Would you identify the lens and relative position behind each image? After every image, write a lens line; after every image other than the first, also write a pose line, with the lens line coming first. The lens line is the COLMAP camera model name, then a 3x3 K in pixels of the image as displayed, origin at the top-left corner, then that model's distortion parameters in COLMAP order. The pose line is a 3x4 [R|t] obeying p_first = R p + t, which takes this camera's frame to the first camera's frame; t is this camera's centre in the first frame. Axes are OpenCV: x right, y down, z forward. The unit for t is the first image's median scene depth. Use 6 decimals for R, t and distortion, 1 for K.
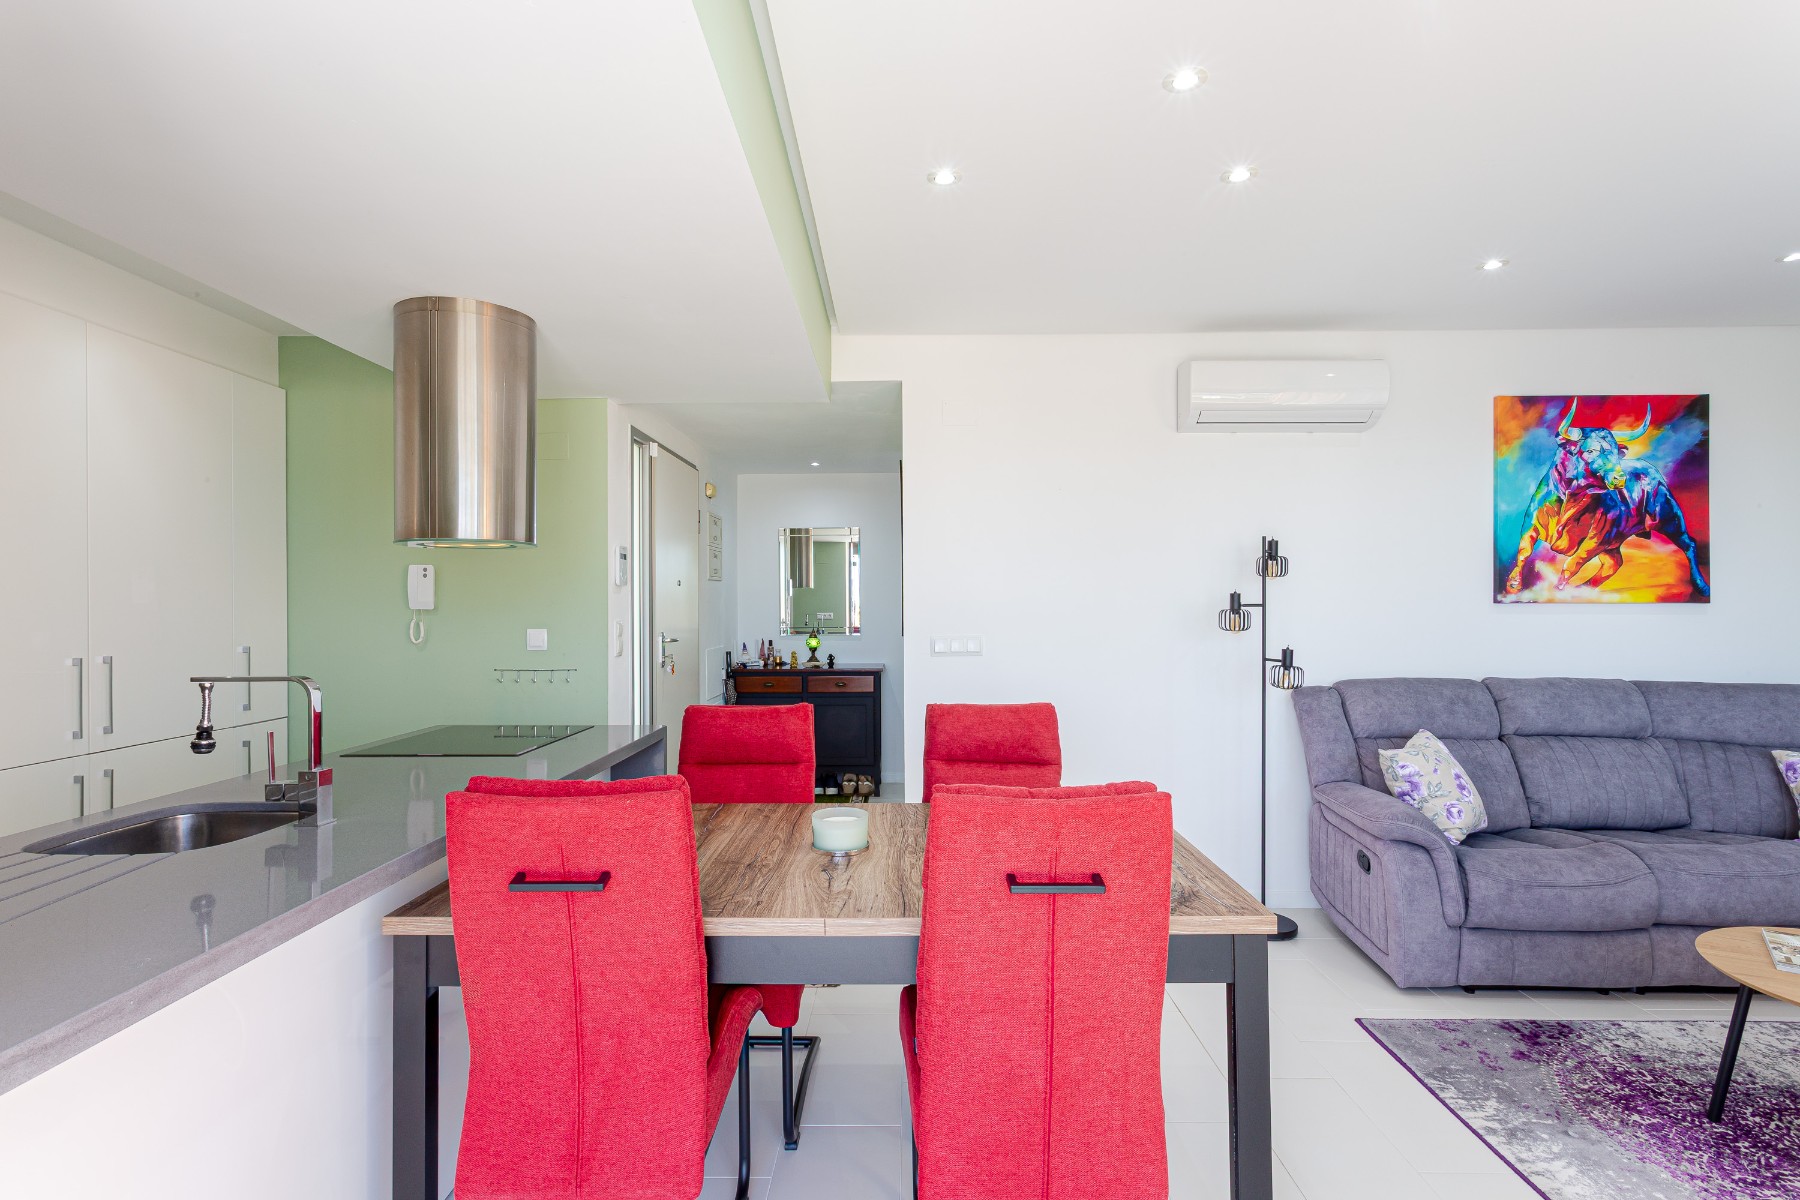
lens RADIAL K [[848.8, 0, 900.0], [0, 848.8, 600.0], [0, 0, 1]] dist [-0.002791, -0.000454]
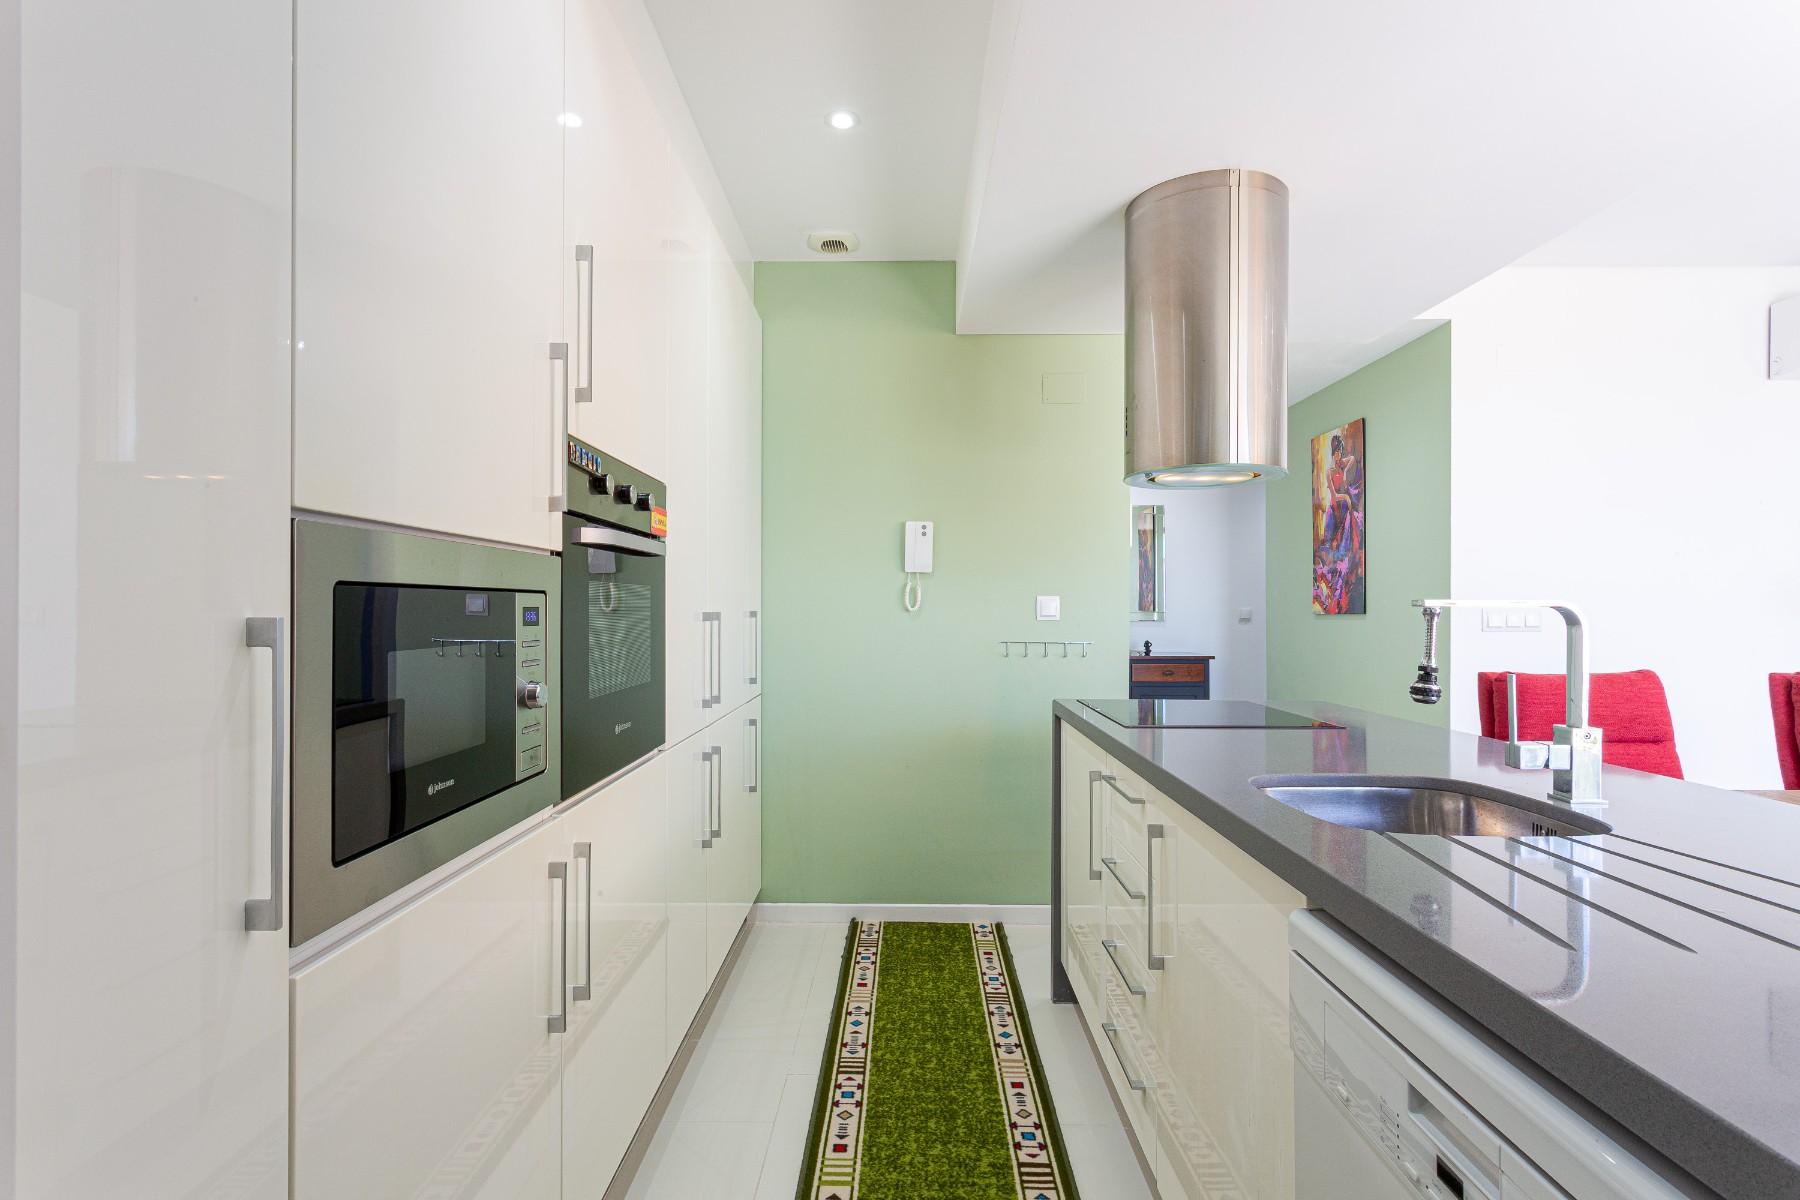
lens RADIAL K [[865.6, 0, 900.0], [0, 865.6, 600.0], [0, 0, 1]] dist [-0.004389, -0.000217]
pose [[0.999933, 0.007547, -0.008792, -0.577215], [-0.007583, 0.999963, -0.004133, 0.043868], [0.008760, 0.004199, 0.999953, 0.103598]]
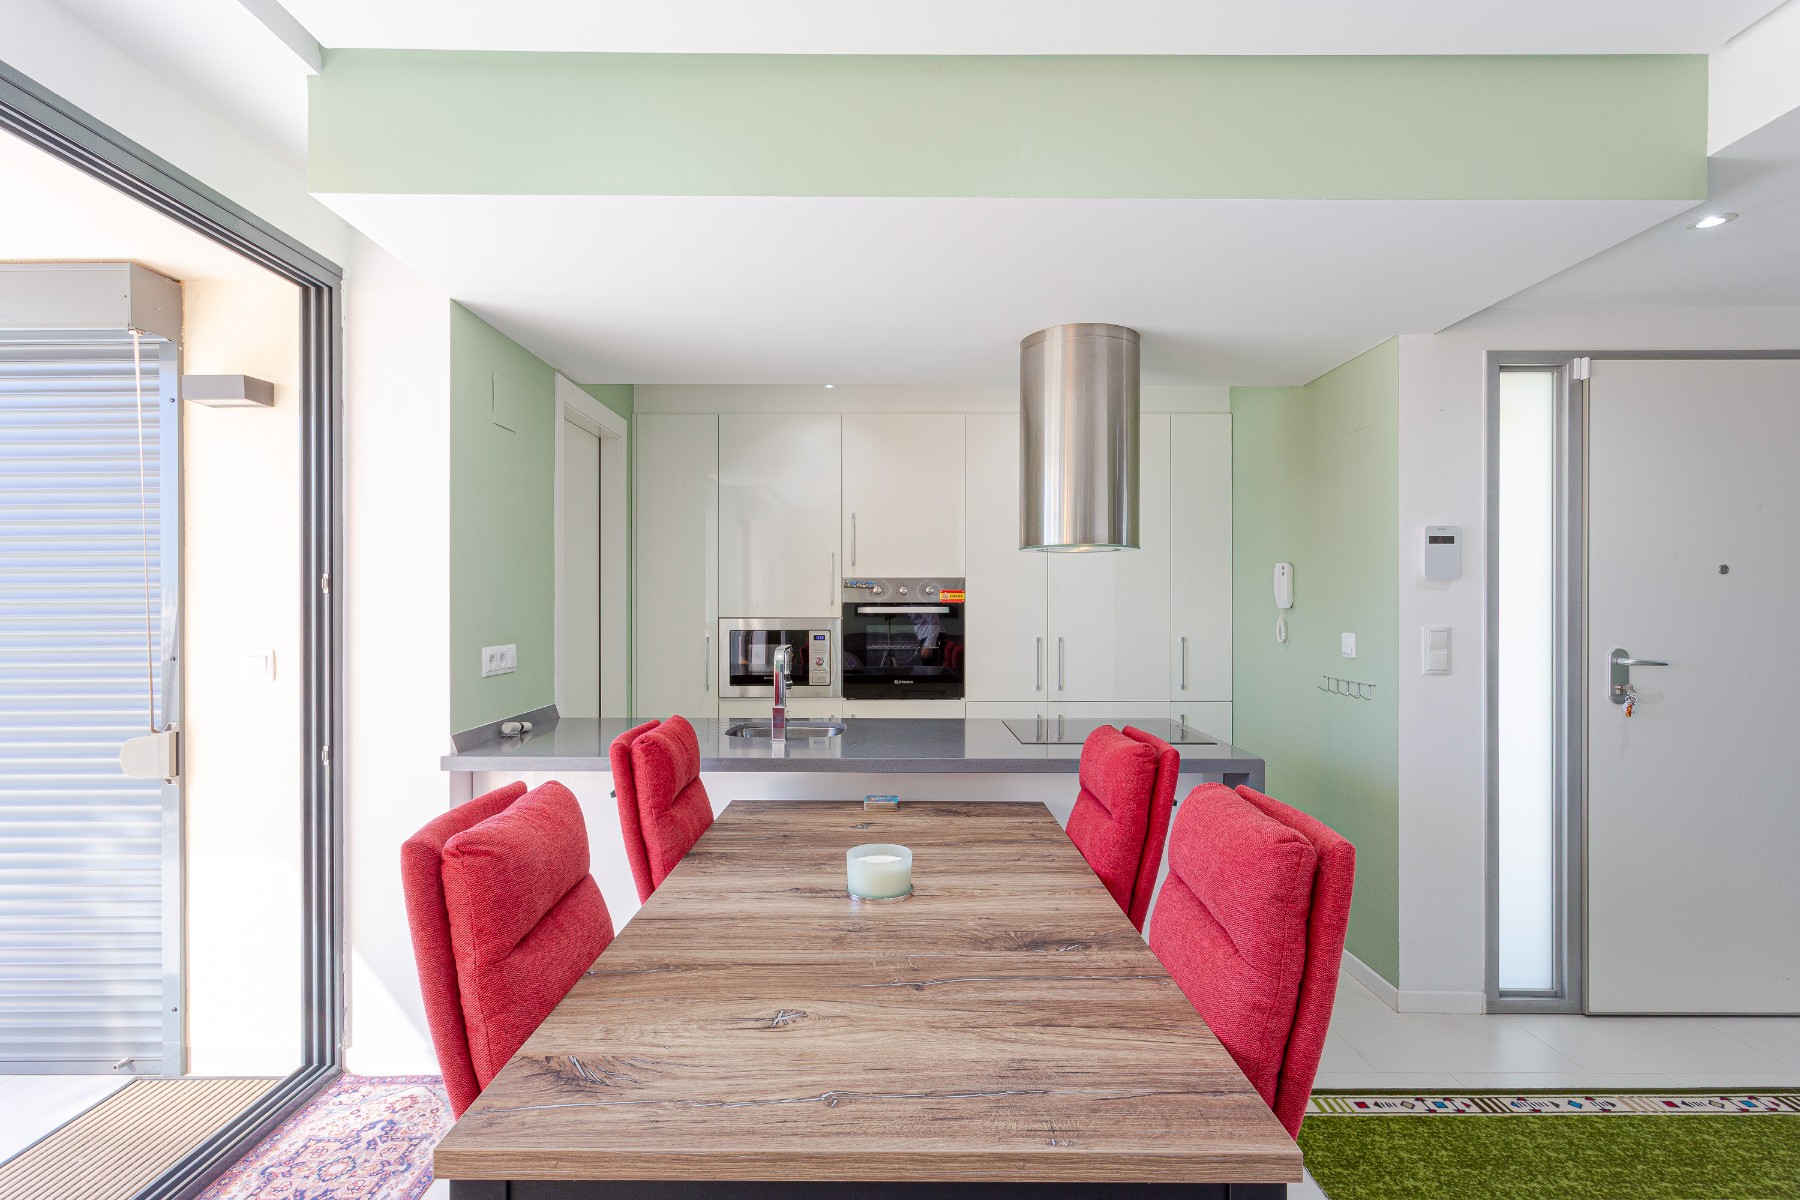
lens RADIAL K [[865.6, 0, 900.0], [0, 865.6, 600.0], [0, 0, 1]] dist [-0.004389, -0.000217]
pose [[0.009191, 0.003718, -0.999951, 0.434430], [0.005694, 0.999977, 0.003770, -0.004319], [0.999942, -0.005728, 0.009170, 0.546626]]
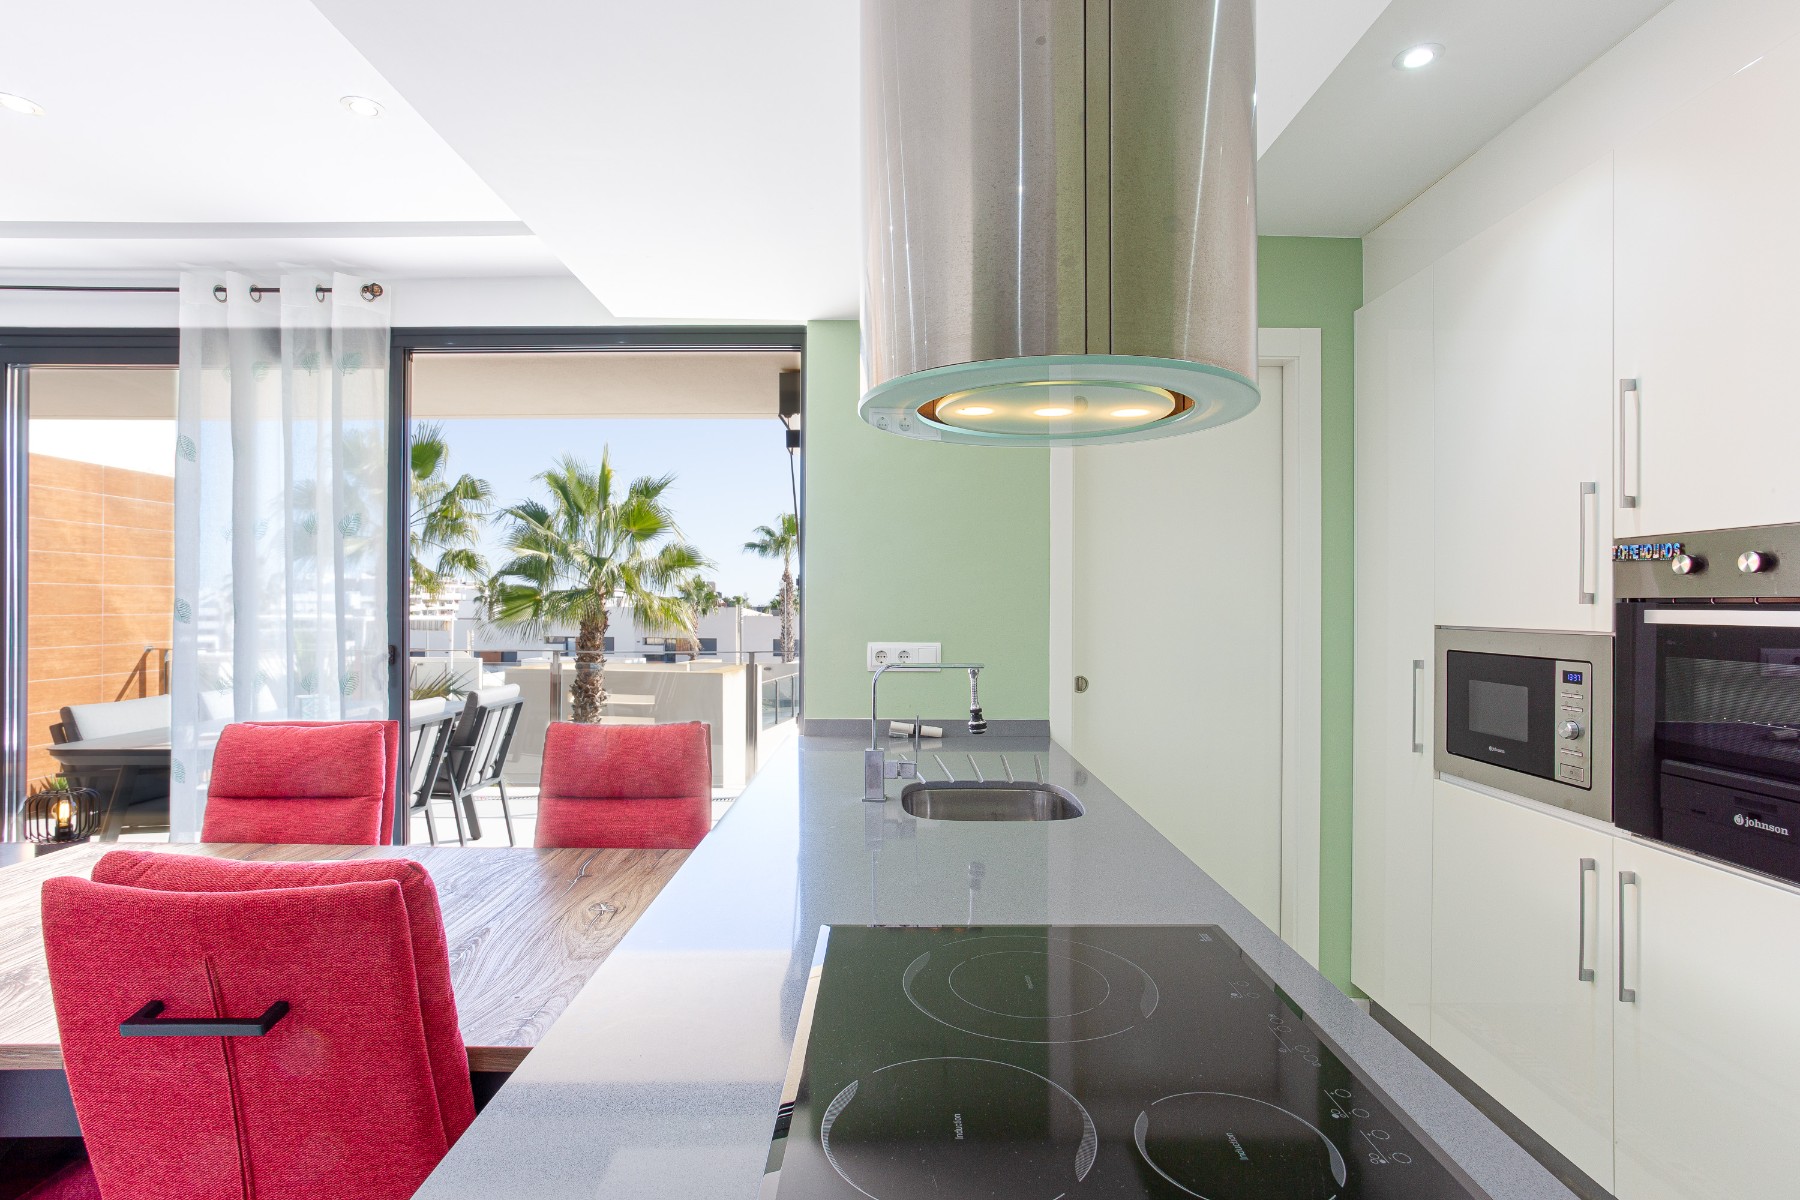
lens RADIAL K [[865.6, 0, 900.0], [0, 865.6, 600.0], [0, 0, 1]] dist [-0.004389, -0.000217]
pose [[-0.999983, 0.003950, -0.004192, -0.324639], [0.003989, 0.999949, -0.009305, 0.007006], [0.004155, -0.009322, -0.999948, 0.957025]]
